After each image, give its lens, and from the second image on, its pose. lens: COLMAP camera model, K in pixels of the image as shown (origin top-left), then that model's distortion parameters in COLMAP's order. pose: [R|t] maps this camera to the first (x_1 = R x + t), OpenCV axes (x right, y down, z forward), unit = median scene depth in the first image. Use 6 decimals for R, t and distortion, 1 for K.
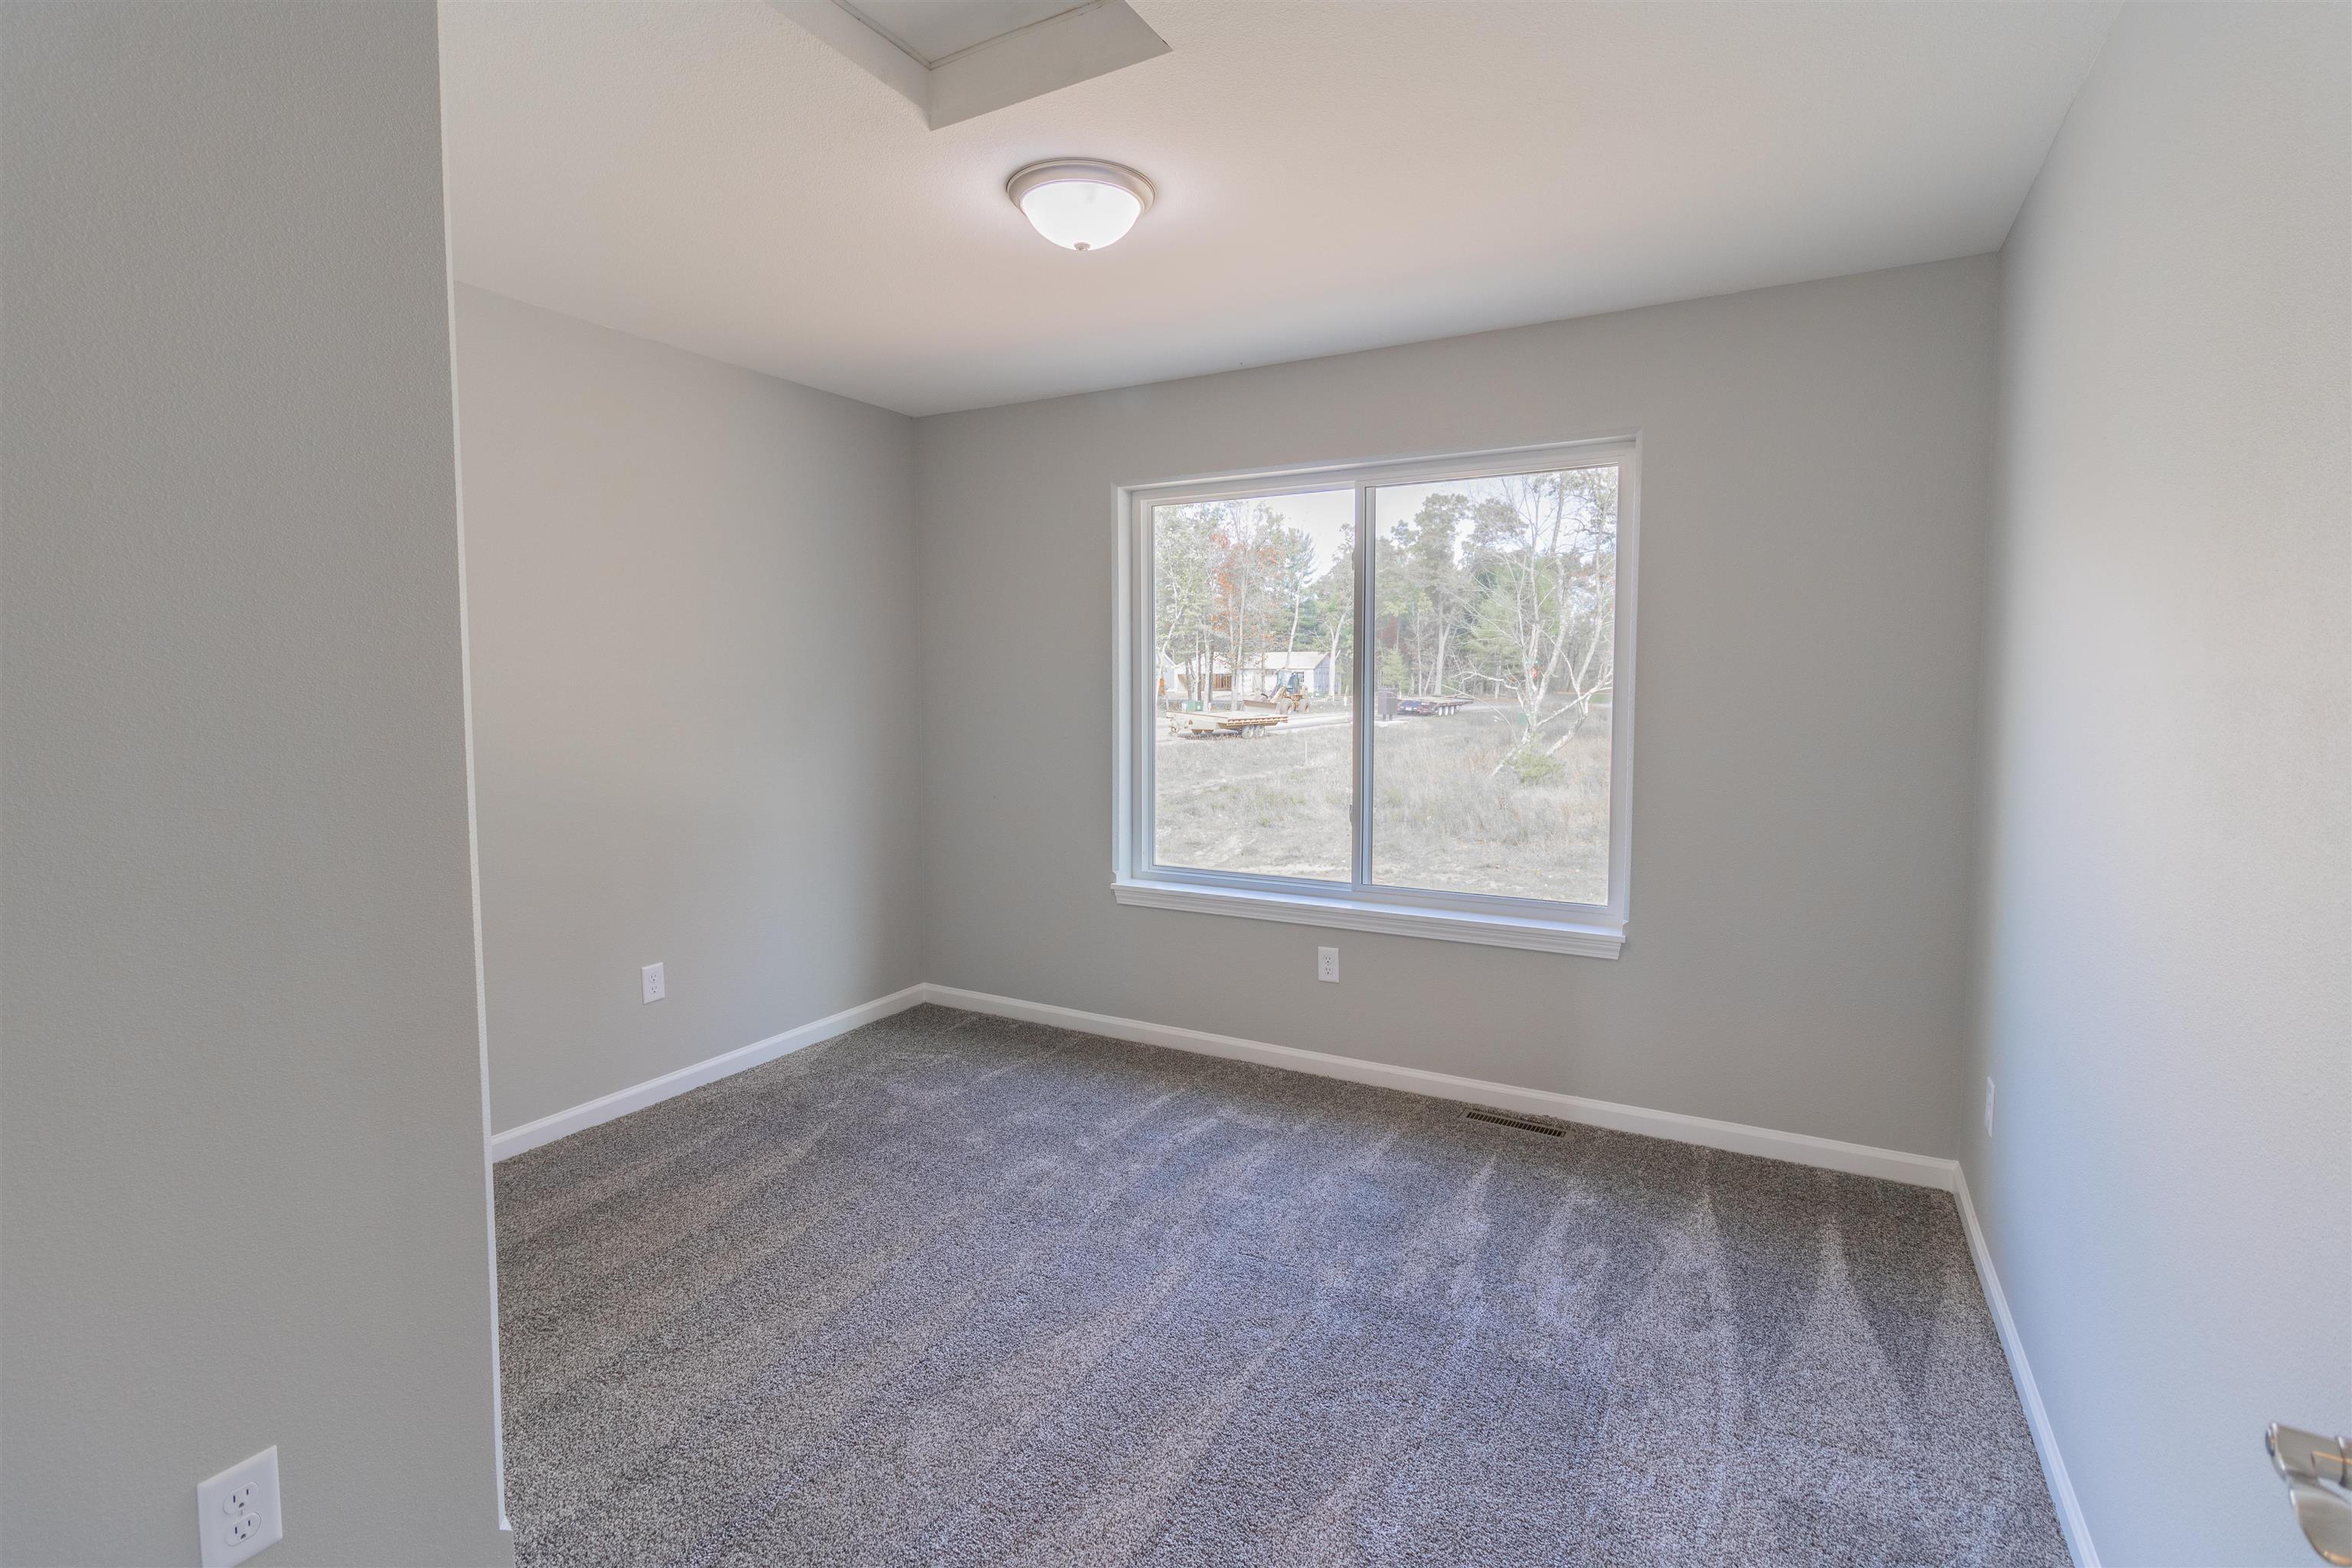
lens RADIAL K [[1087.5, 0, 1183.9], [0, 1087.5, 772.9], [0, 0, 1]] dist [-0.002223, 0.000411]
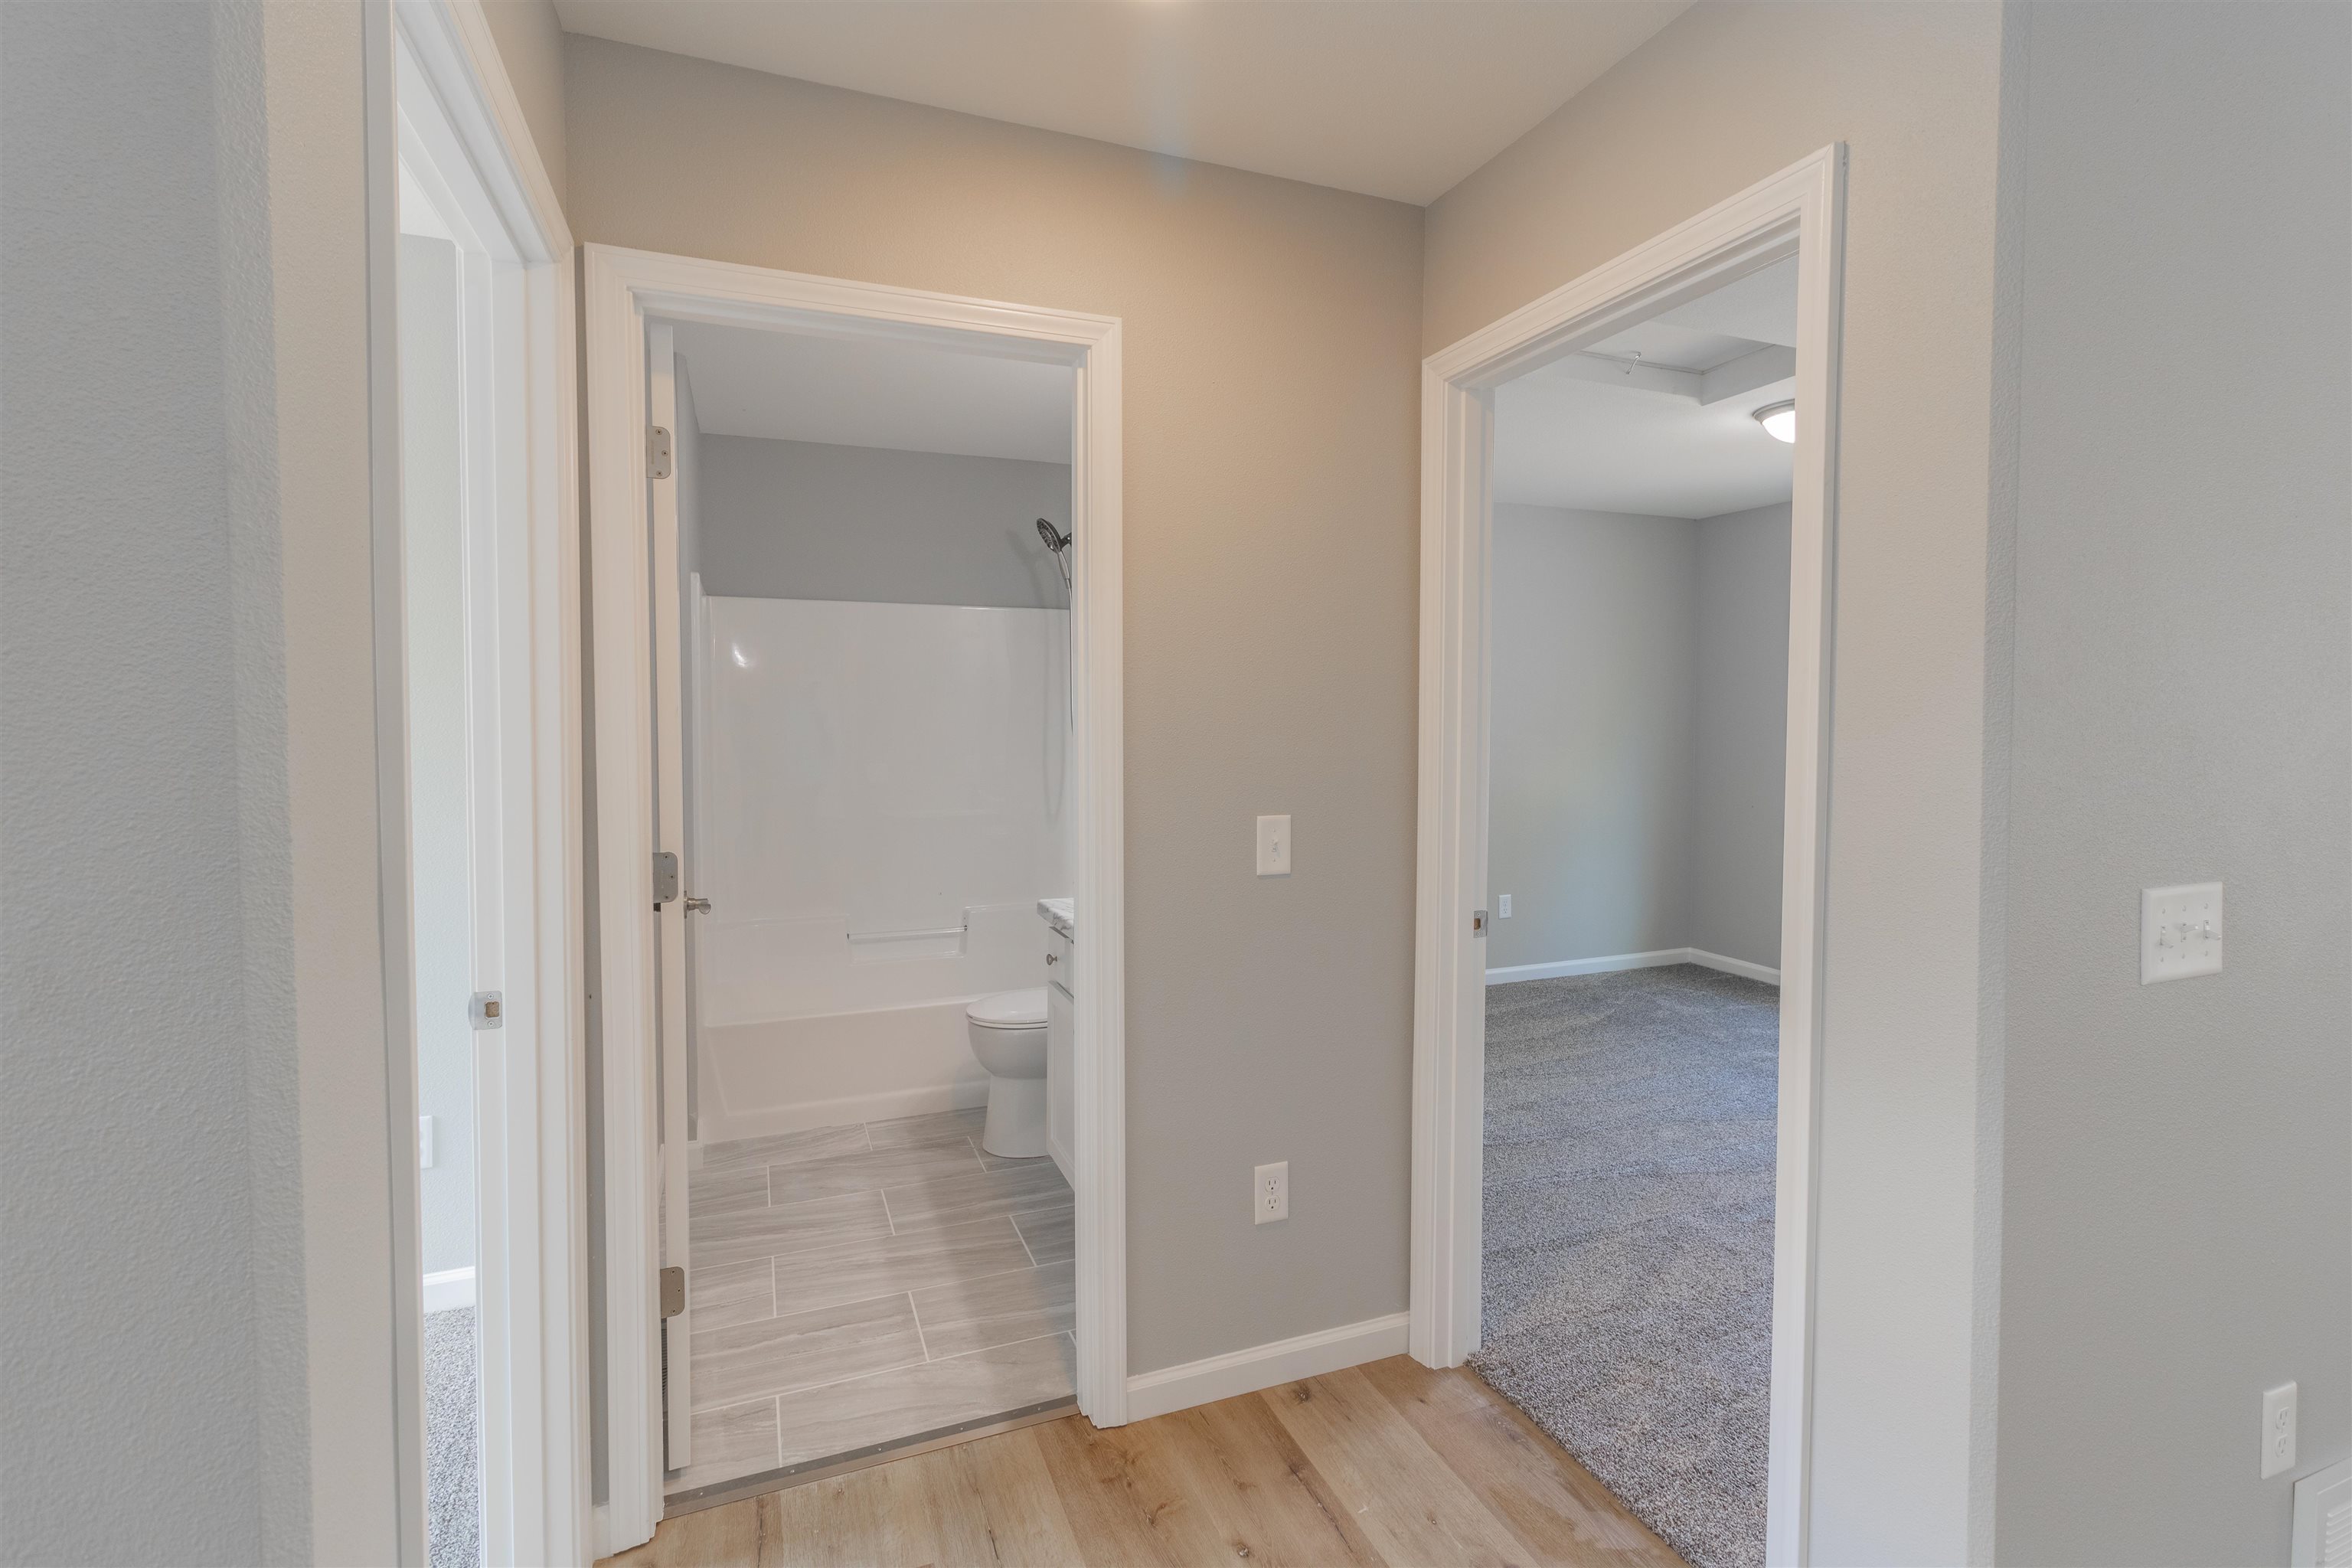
lens RADIAL K [[1087.5, 0, 1190.7], [0, 1087.5, 774.4], [0, 0, 1]] dist [-0.002223, 0.000411]
pose [[0.774646, 0.024129, -0.631934, 0.173350], [-0.046603, 0.998733, -0.018994, 0.055240], [0.630675, 0.044164, 0.774789, -0.591393]]
